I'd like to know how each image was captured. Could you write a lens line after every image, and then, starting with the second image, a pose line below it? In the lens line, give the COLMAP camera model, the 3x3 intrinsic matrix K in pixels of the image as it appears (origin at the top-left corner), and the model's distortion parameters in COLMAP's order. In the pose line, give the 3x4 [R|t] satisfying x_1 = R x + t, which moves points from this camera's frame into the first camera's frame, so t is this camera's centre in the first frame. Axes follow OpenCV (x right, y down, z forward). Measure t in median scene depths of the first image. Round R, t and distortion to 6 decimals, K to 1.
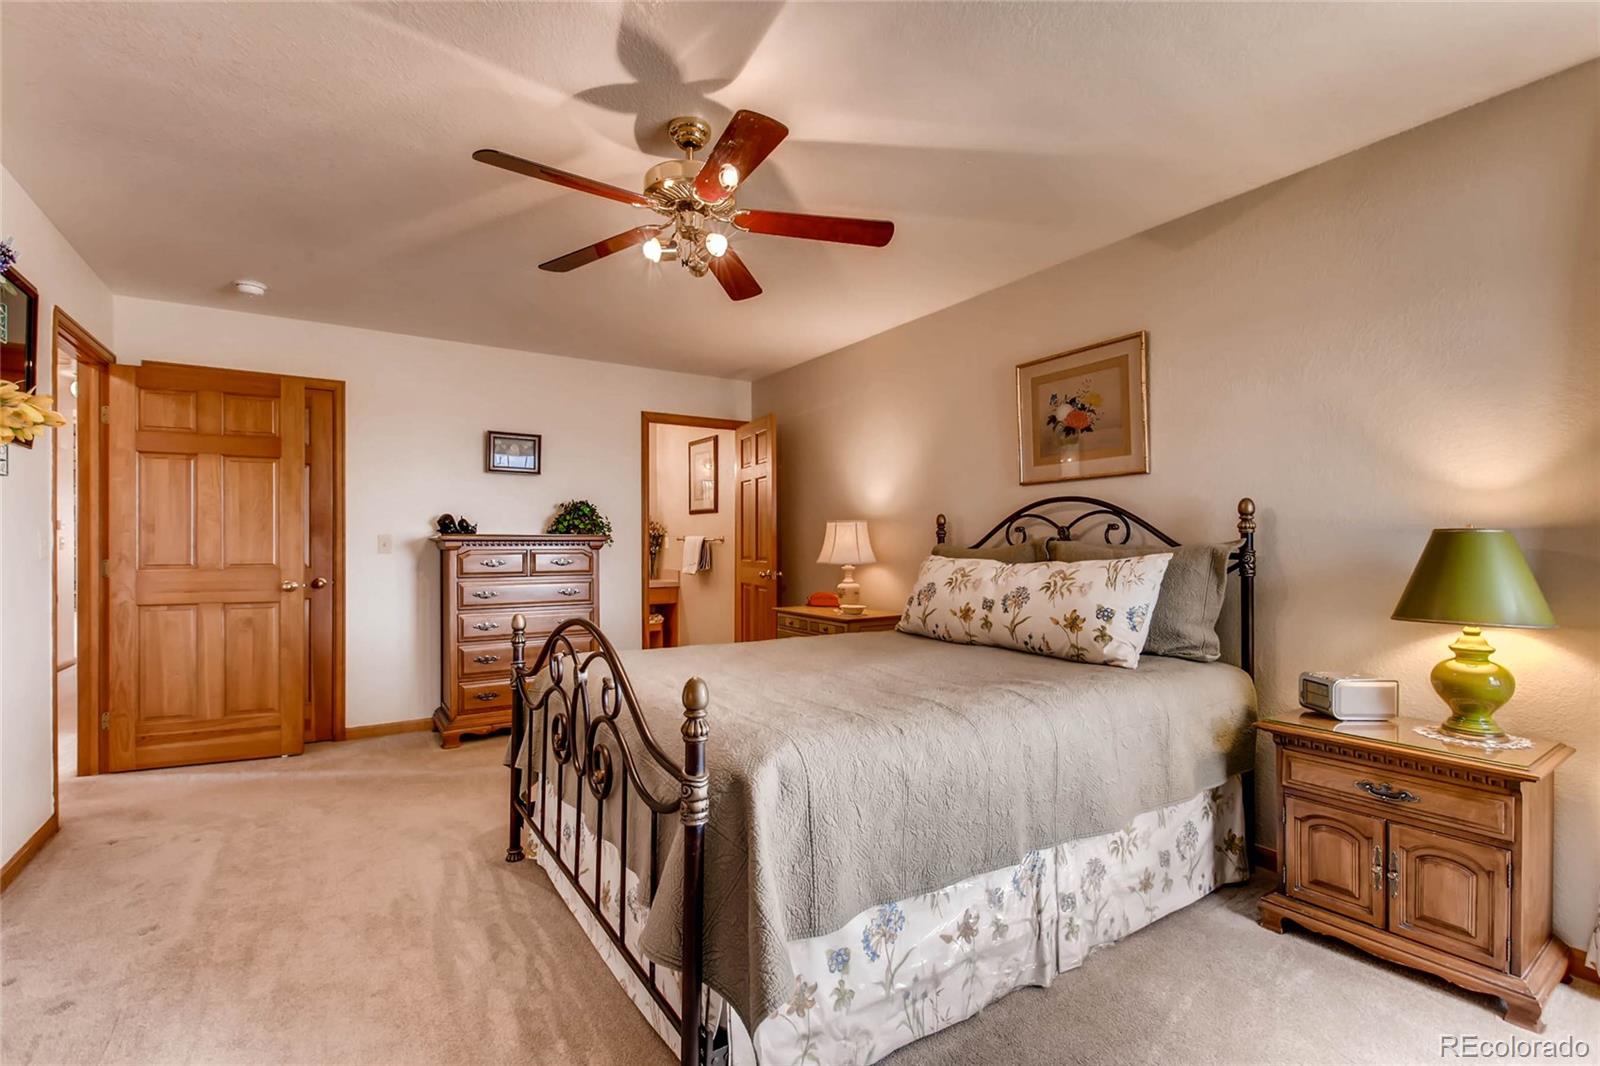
lens RADIAL K [[723.6, 0, 797.8], [0, 723.6, 536.6], [0, 0, 1]] dist [0.004651, 0.000142]
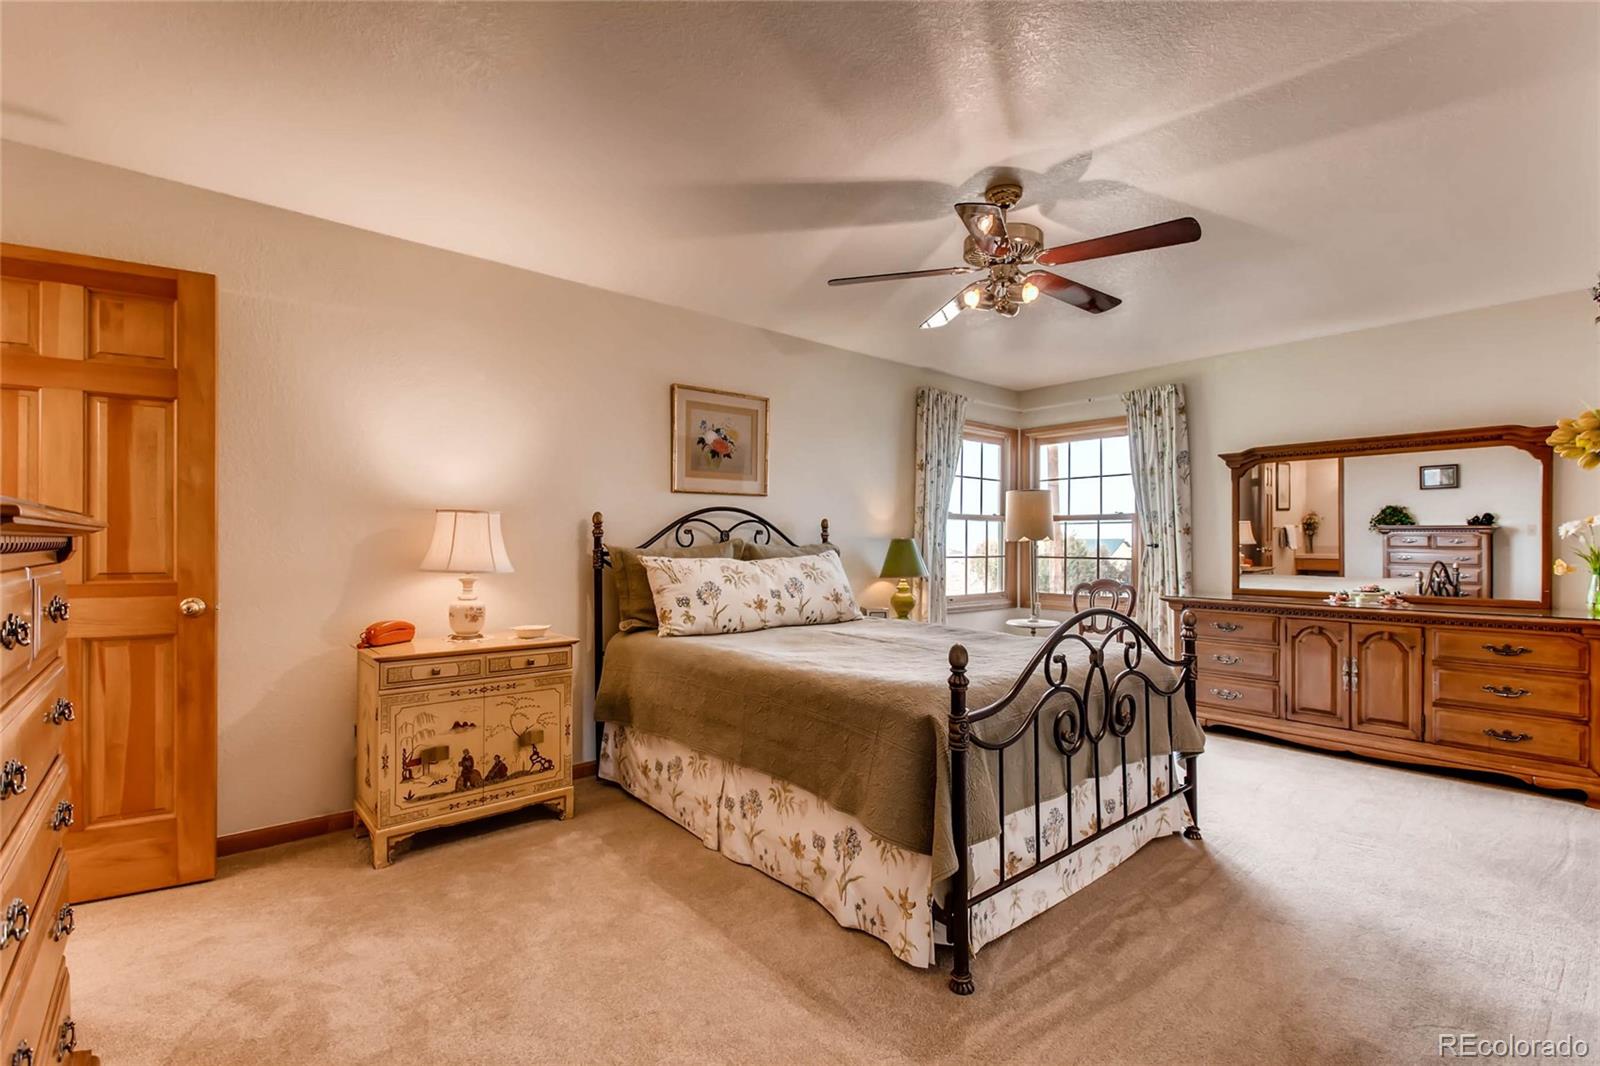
lens RADIAL K [[723.6, 0, 796.4], [0, 723.6, 541.2], [0, 0, 1]] dist [0.004651, 0.000142]
pose [[-0.133951, 0.003659, 0.990981, -0.939025], [-0.012215, 0.999911, -0.005343, 0.009869], [-0.990913, -0.012820, -0.133895, 1.100276]]
